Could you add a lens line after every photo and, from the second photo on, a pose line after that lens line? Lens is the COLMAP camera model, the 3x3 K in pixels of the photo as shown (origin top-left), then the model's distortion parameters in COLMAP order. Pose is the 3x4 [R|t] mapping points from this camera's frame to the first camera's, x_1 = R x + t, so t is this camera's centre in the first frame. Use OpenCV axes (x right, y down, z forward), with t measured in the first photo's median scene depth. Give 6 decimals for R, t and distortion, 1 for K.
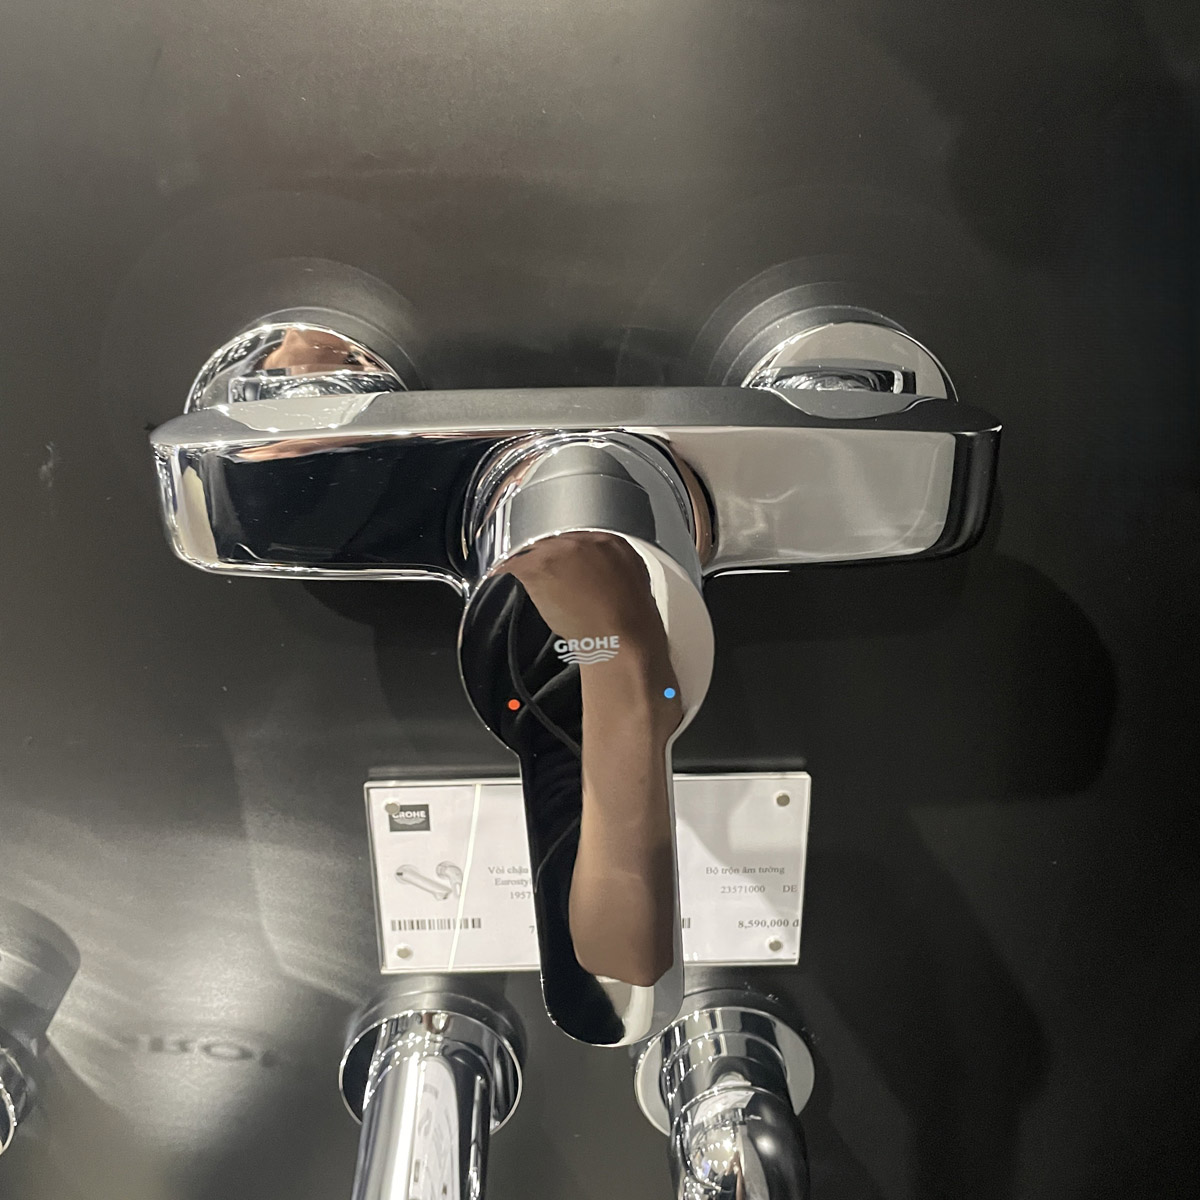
lens RADIAL K [[1216.6, 0, 600.0], [0, 1216.6, 600.0], [0, 0, 1]] dist [0.115737, -0.023853]
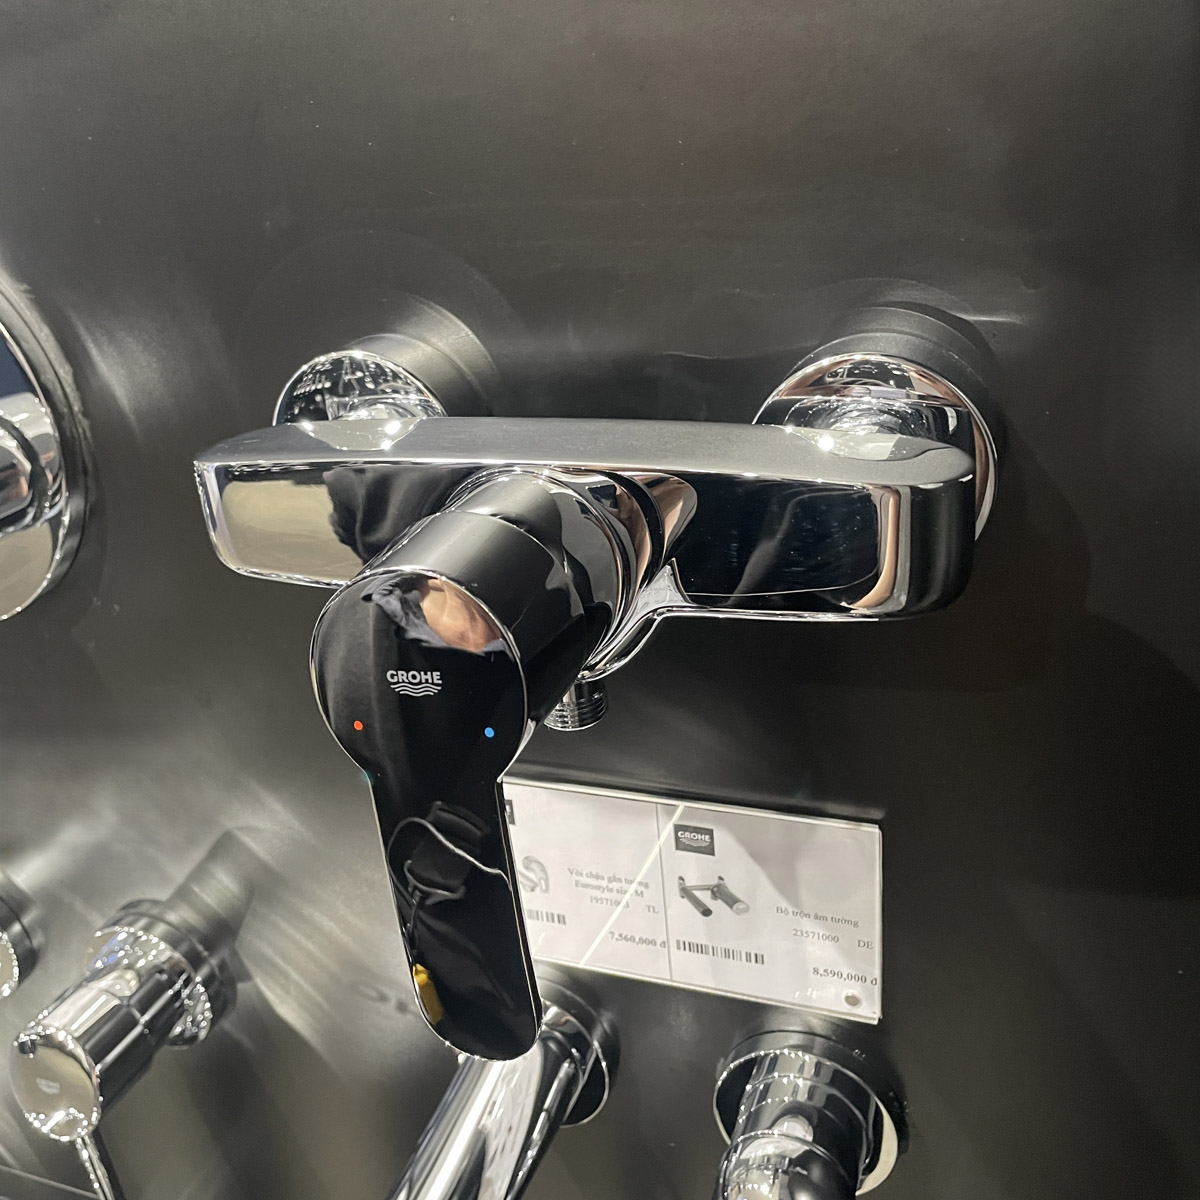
lens RADIAL K [[1211.7, 0, 600.0], [0, 1211.7, 600.0], [0, 0, 1]] dist [0.070147, -0.028257]
pose [[0.924404, 0.084084, -0.372031, 0.299746], [-0.078685, 0.996457, 0.029699, -0.042308], [0.373210, 0.001819, 0.927745, 0.049358]]
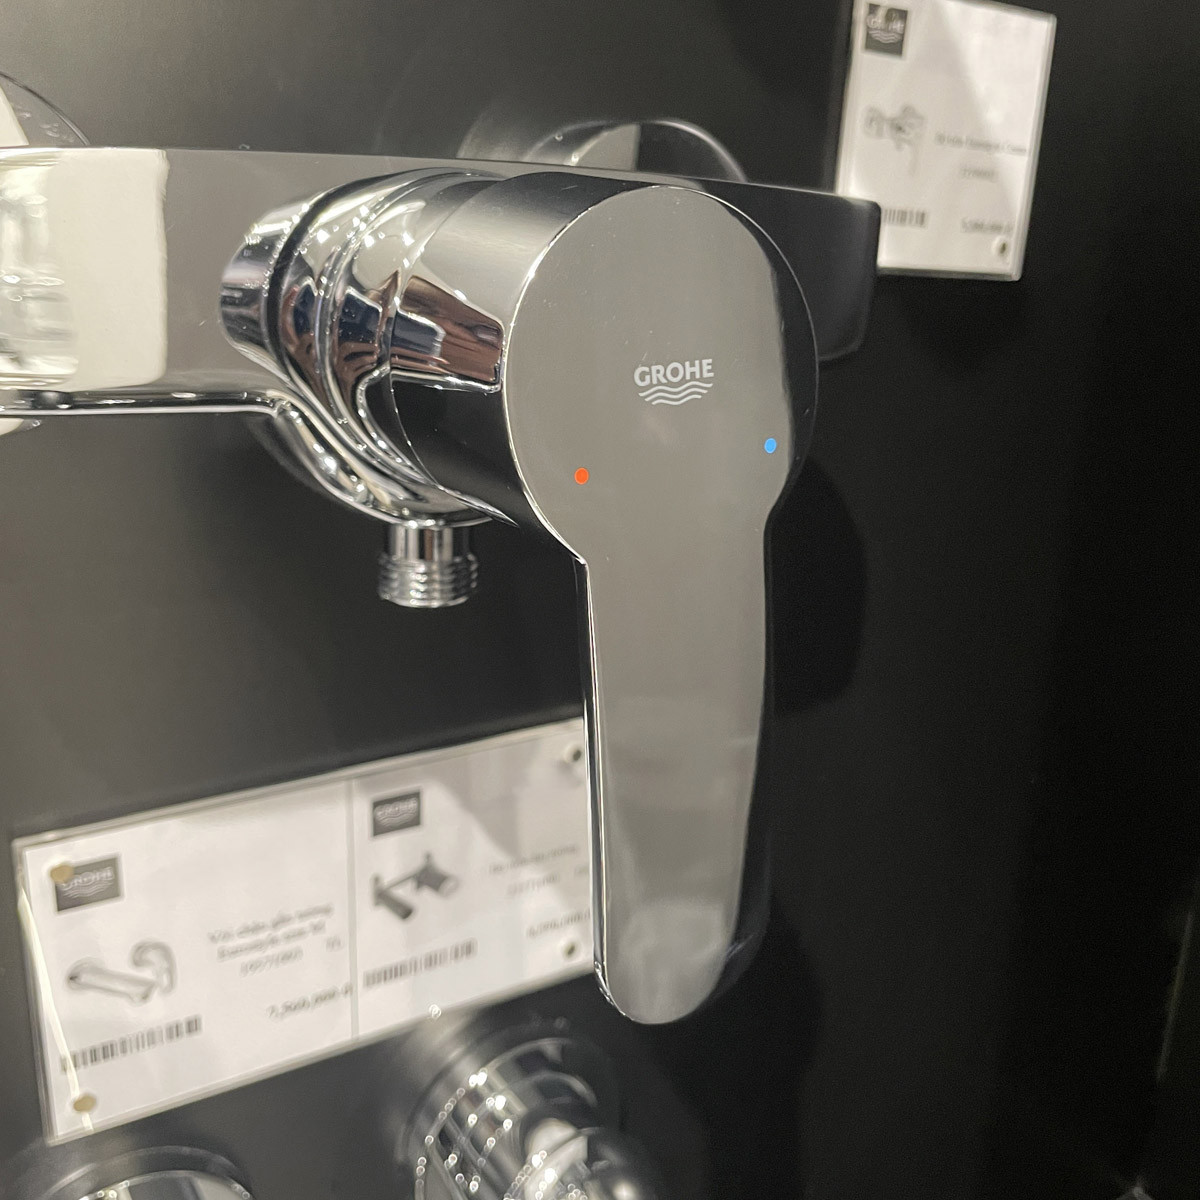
lens RADIAL K [[1242.3, 0, 585.2], [0, 1242.3, 552.0], [0, 0, 1]] dist [-0.000529, 0.003623]
pose [[0.868753, -0.102080, 0.484610, -0.224756], [0.167648, 0.981372, -0.093820, 0.107795], [-0.466006, 0.162751, 0.869684, 0.256832]]
